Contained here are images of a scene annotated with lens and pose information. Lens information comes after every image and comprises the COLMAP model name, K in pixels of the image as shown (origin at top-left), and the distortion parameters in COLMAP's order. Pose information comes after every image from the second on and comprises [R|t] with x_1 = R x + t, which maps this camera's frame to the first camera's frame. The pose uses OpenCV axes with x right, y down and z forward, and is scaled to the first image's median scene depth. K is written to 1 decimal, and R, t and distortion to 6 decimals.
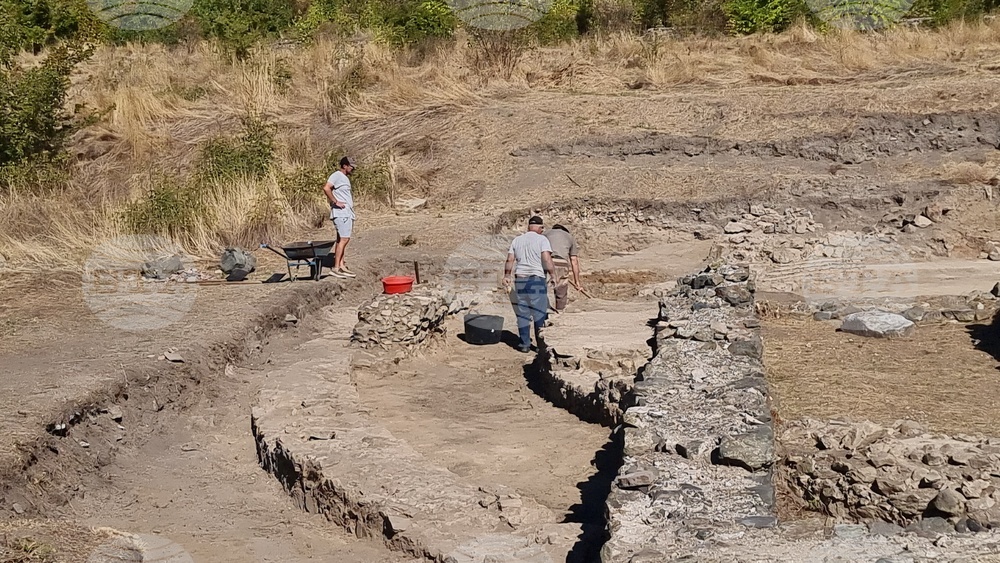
lens RADIAL K [[1609.5, 0, 502.4], [0, 1609.5, 282.6], [0, 0, 1]] dist [0.111667, 0.000000]
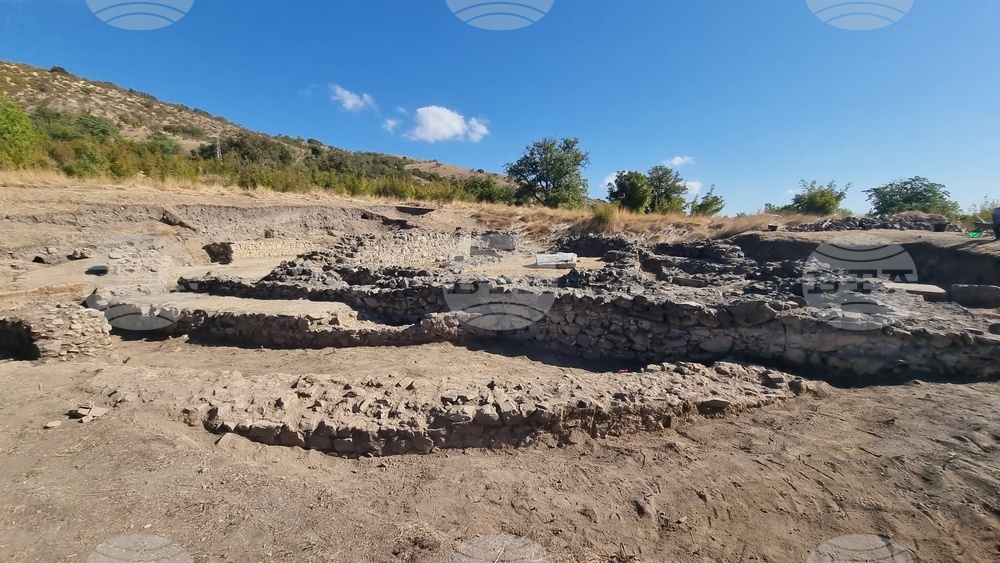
lens RADIAL K [[412.0, 0, 495.8], [0, 412.0, 288.3], [0, 0, 1]] dist [0.004138, -0.005296]
pose [[0.242757, -0.132781, 0.960957, -0.243731], [0.092337, 0.989253, 0.113364, -0.012256], [-0.965683, 0.061212, 0.252408, 0.548407]]
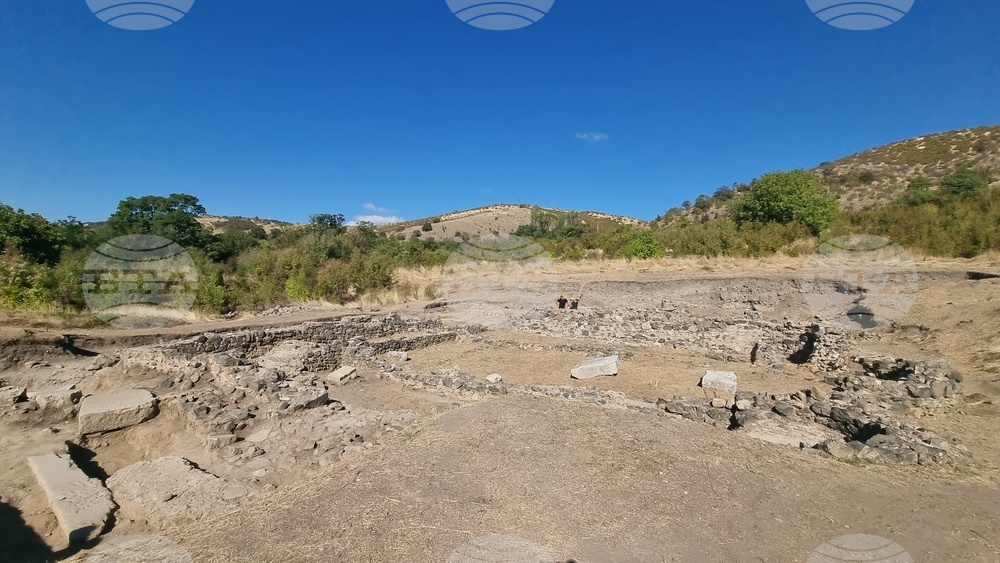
lens RADIAL K [[412.0, 0, 494.5], [0, 412.0, 286.7], [0, 0, 1]] dist [0.004138, -0.005296]
pose [[0.909872, 0.031620, -0.413683, 0.772718], [-0.063611, 0.995934, -0.063785, -0.026529], [0.409984, 0.084351, 0.908184, 0.011412]]
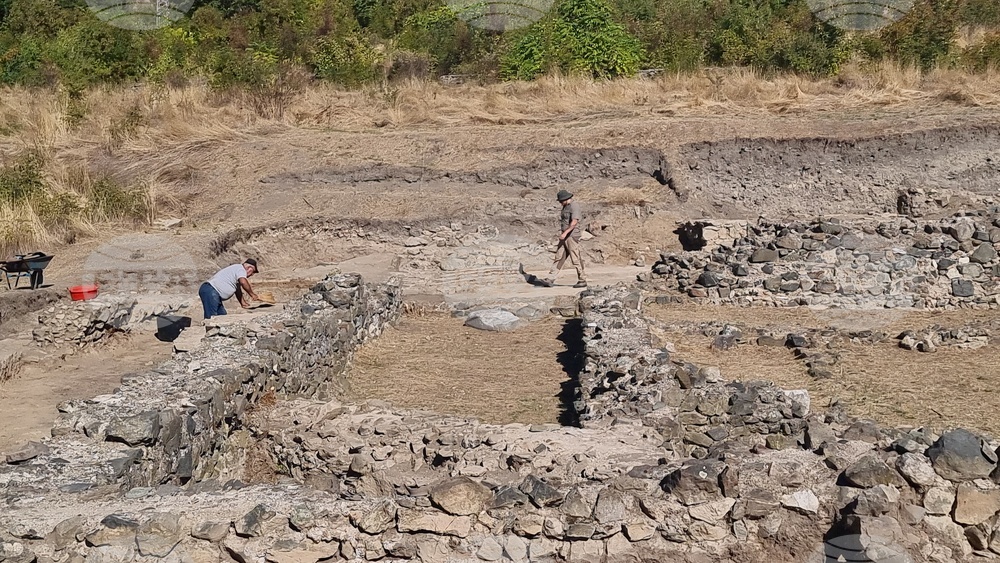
lens RADIAL K [[1338.7, 0, 502.7], [0, 1338.7, 277.9], [0, 0, 1]] dist [0.100125, 0.000000]
pose [[0.996496, -0.009738, 0.083074, 0.149402], [0.010114, 0.999940, -0.004098, -0.002121], [-0.083029, 0.004924, 0.996535, -0.023936]]
